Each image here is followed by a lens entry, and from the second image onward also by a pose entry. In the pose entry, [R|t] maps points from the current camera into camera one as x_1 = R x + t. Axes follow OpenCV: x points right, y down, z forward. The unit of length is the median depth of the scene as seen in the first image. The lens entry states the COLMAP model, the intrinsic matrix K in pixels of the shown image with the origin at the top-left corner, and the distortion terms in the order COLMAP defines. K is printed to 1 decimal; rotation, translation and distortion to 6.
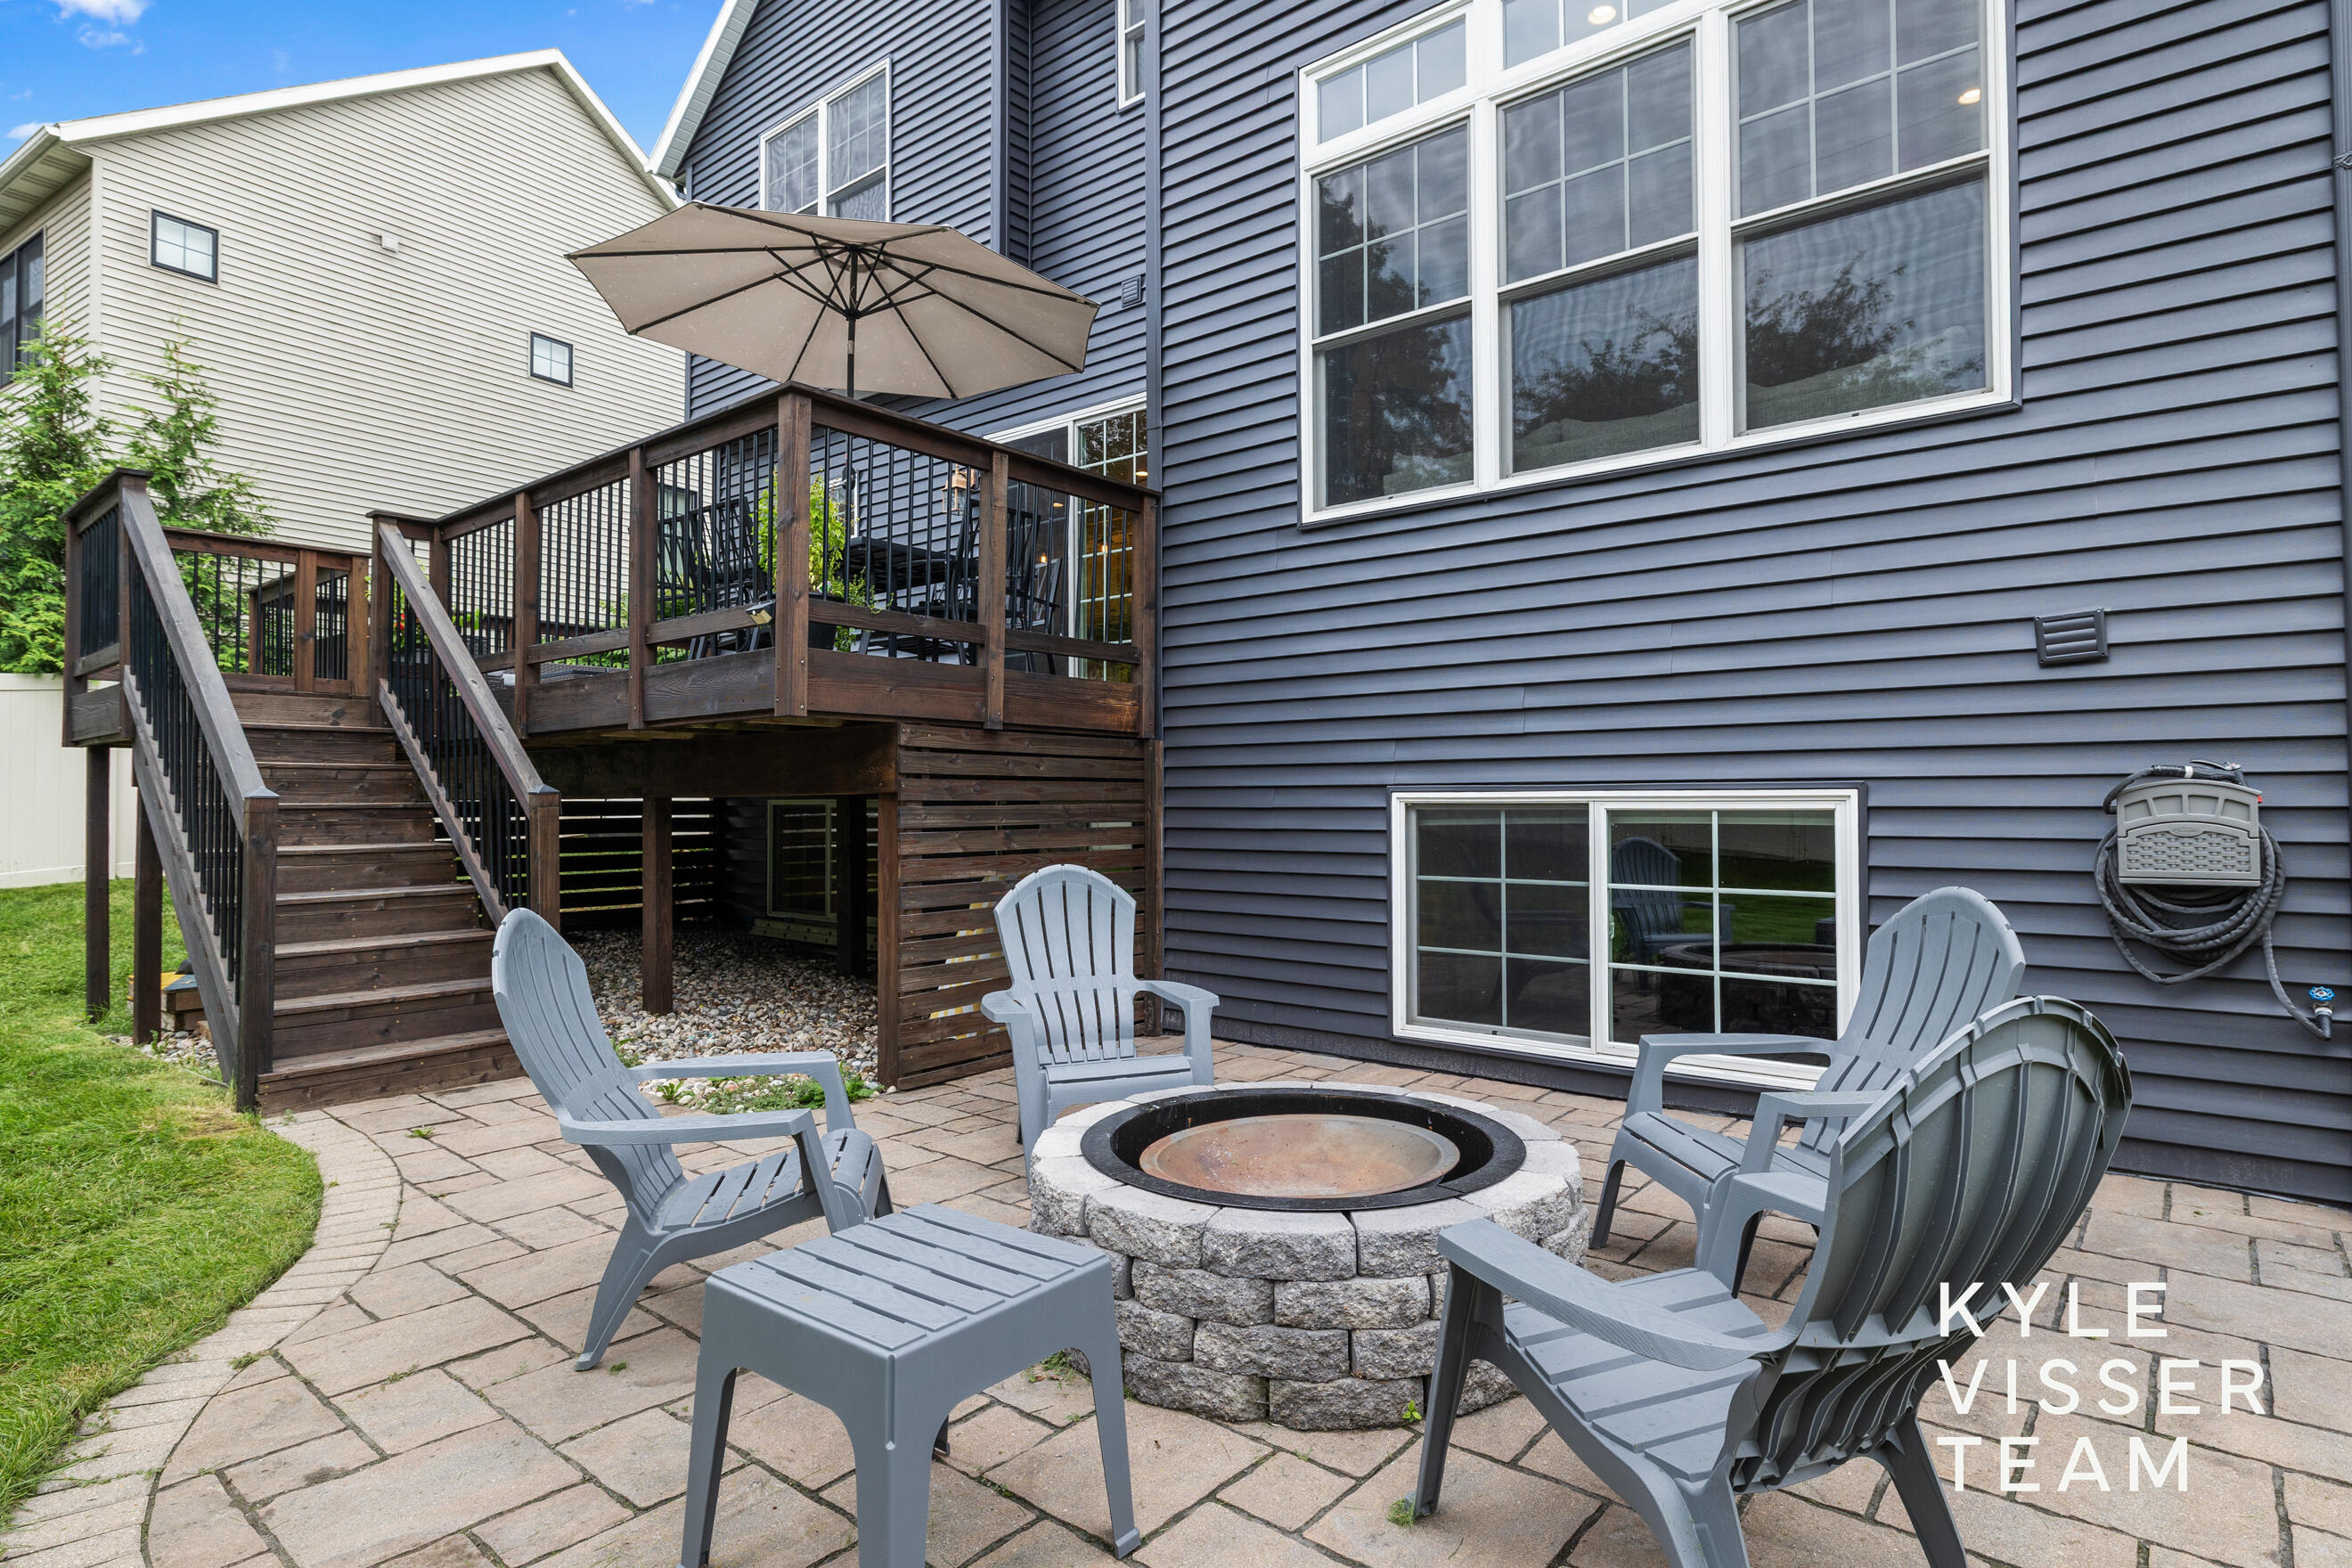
lens RADIAL K [[1251.8, 0, 1176.0], [0, 1251.8, 784.0], [0, 0, 1]] dist [-0.001034, -0.000264]
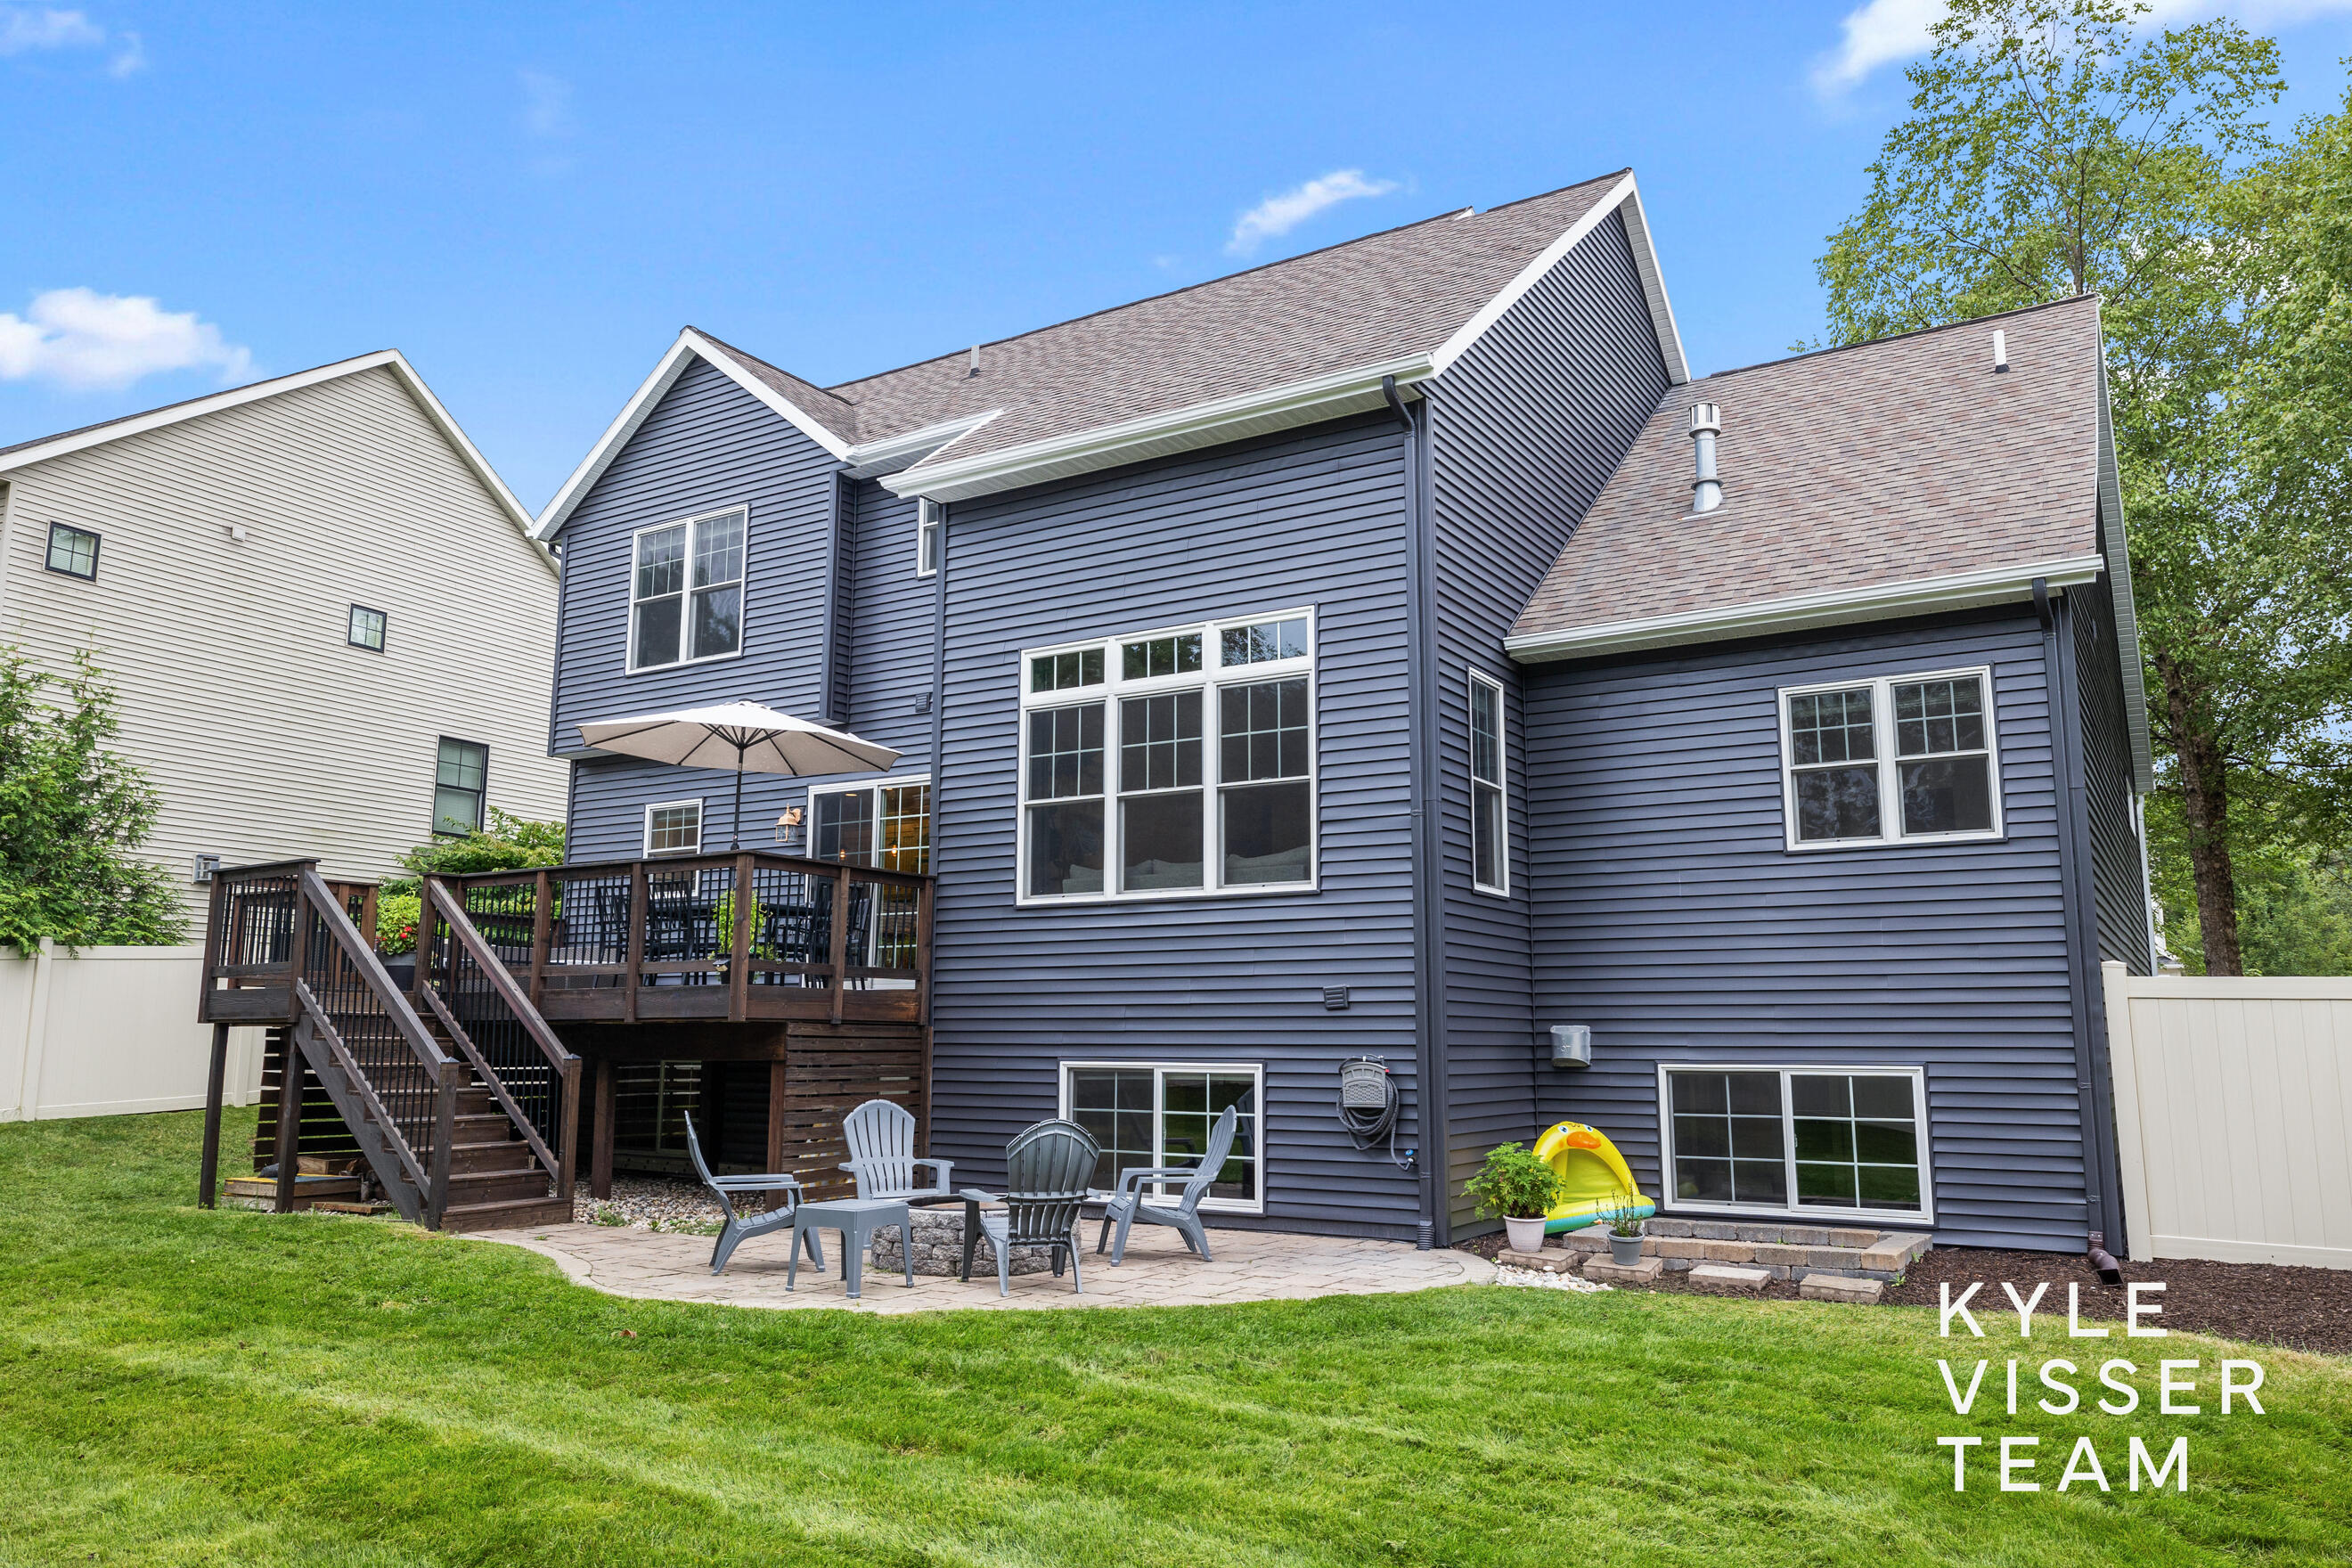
lens RADIAL K [[1669.3, 0, 1176.0], [0, 1669.3, 784.0], [0, 0, 1]] dist [0.001507, -0.000089]
pose [[0.992121, 0.026178, 0.122516, 0.033413], [-0.008962, 0.990249, -0.139018, -0.056203], [-0.124961, 0.136825, 0.982682, -1.445873]]
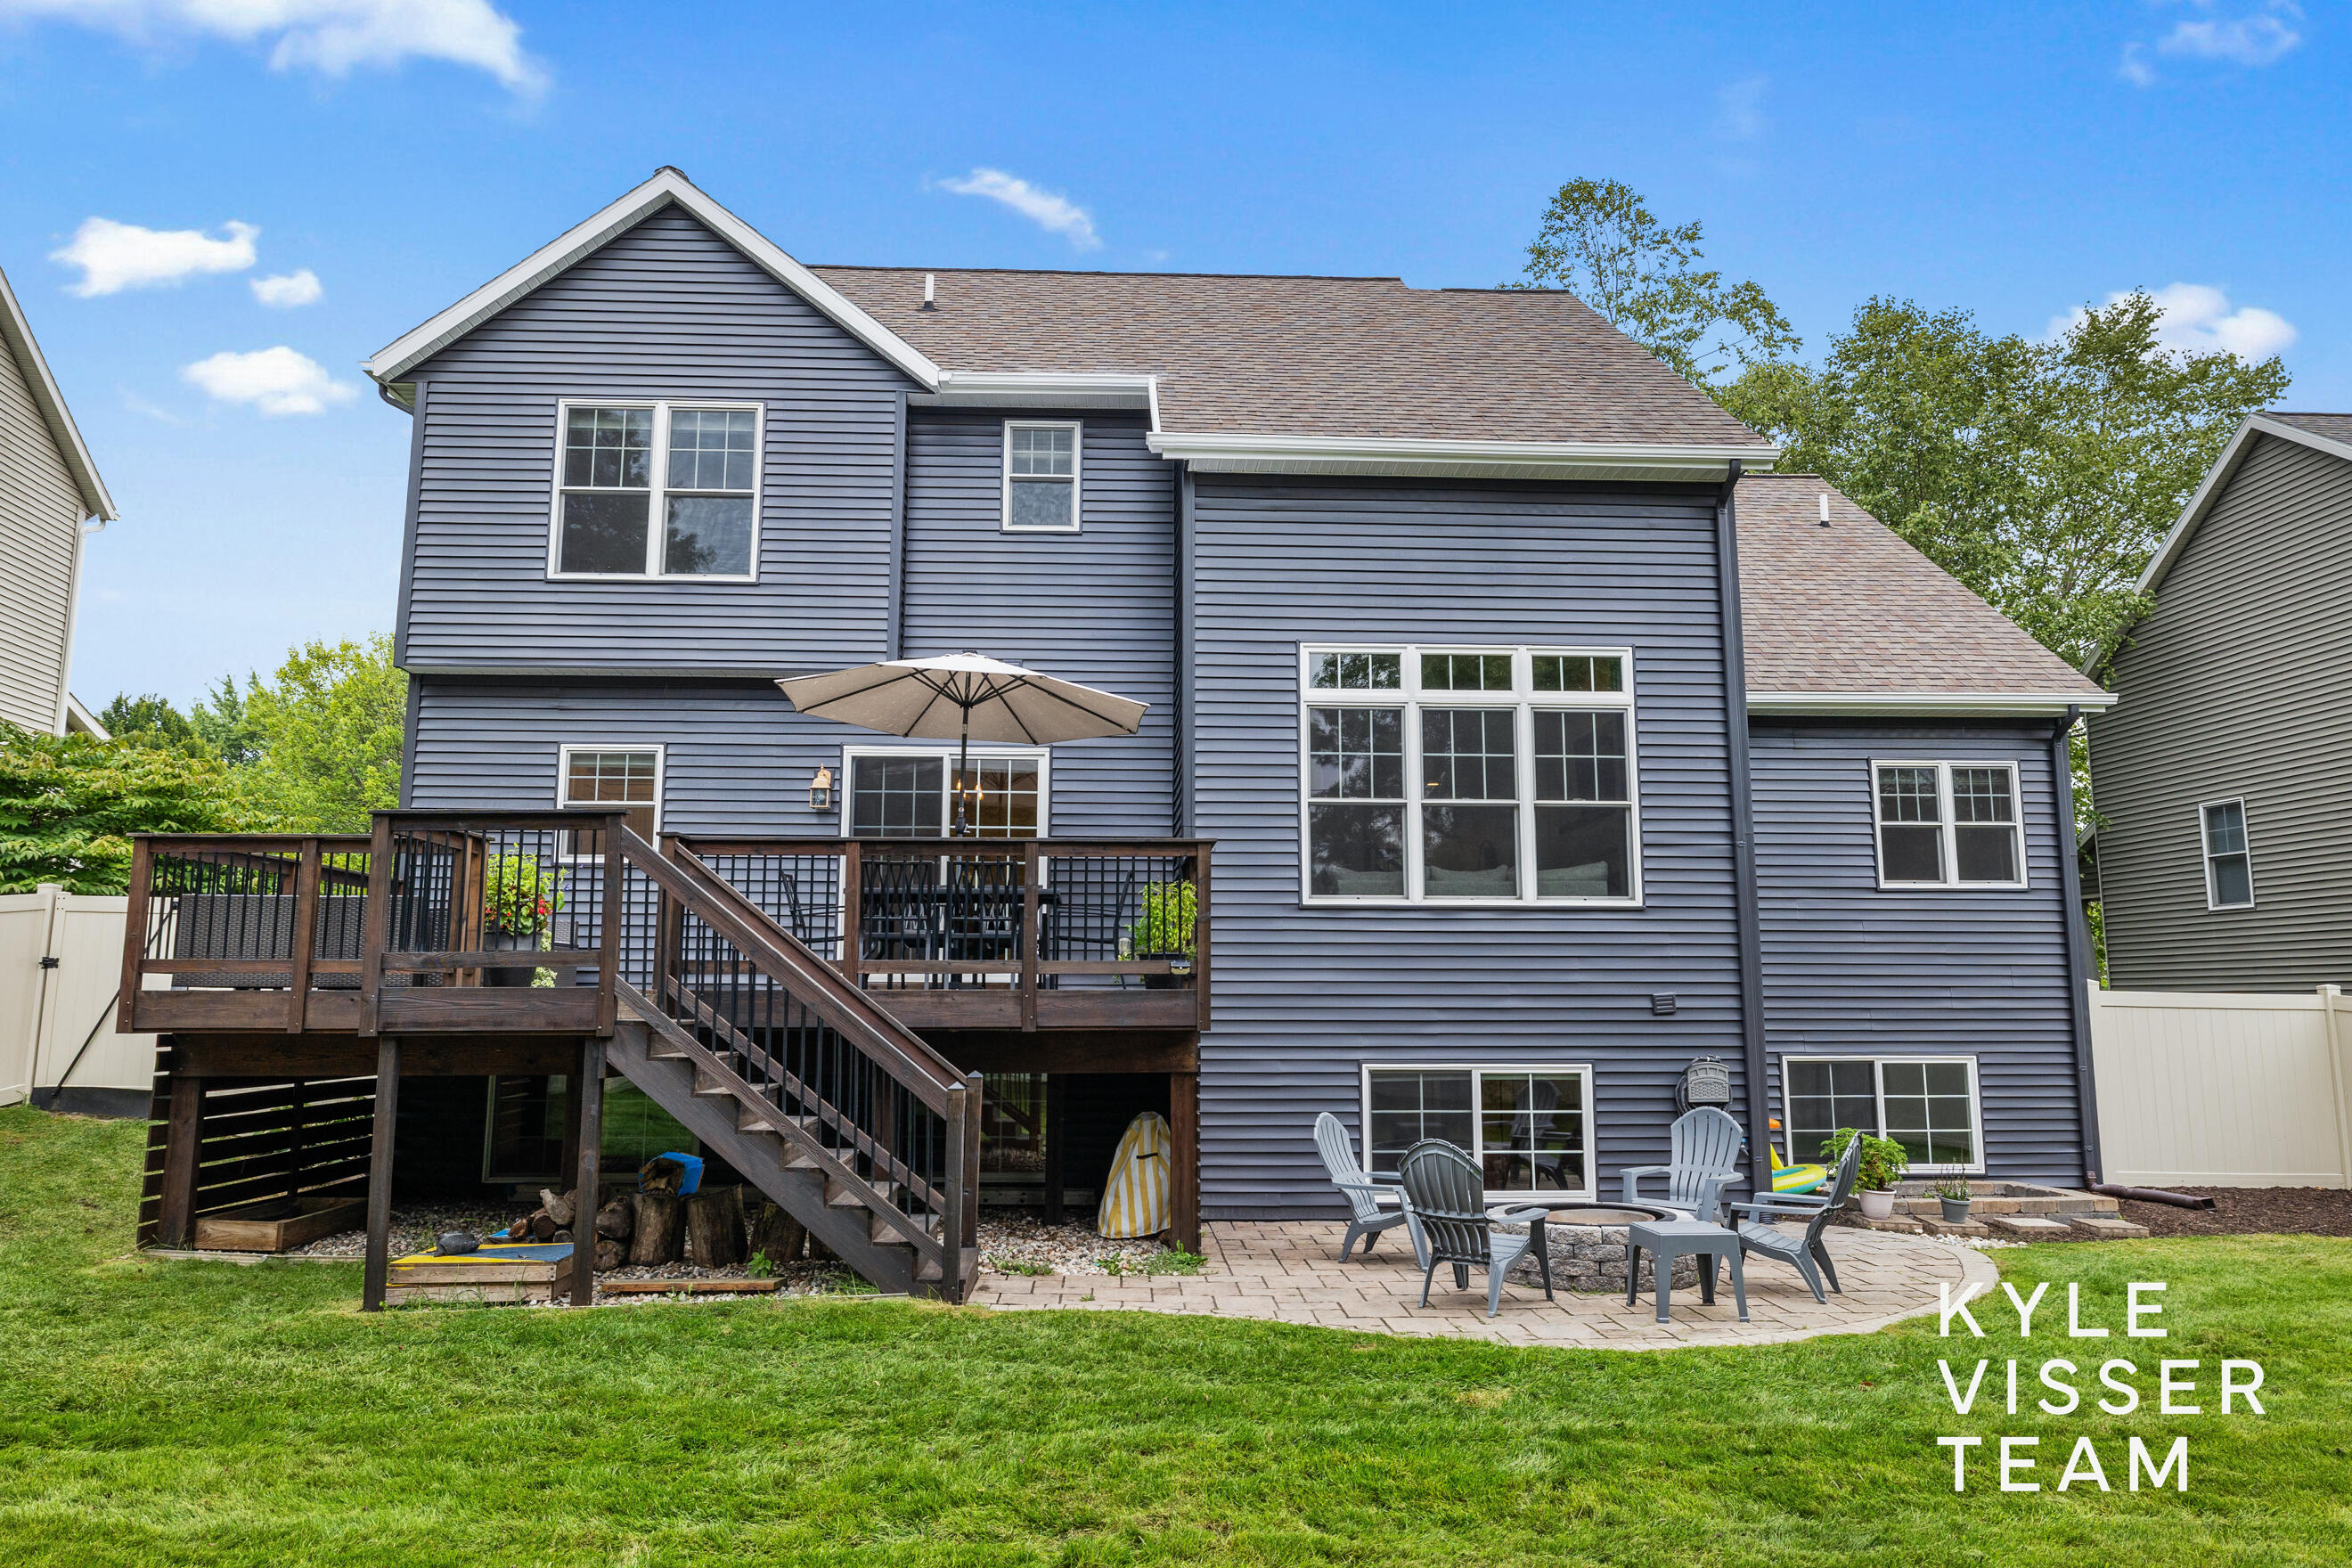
lens RADIAL K [[1551.4, 0, 1176.0], [0, 1551.4, 784.0], [0, 0, 1]] dist [-0.002180, 0.000977]
pose [[0.737712, 0.099714, 0.667711, -1.559474], [-0.014416, 0.991133, -0.132086, -0.093916], [-0.674961, 0.087816, 0.732609, -0.486427]]
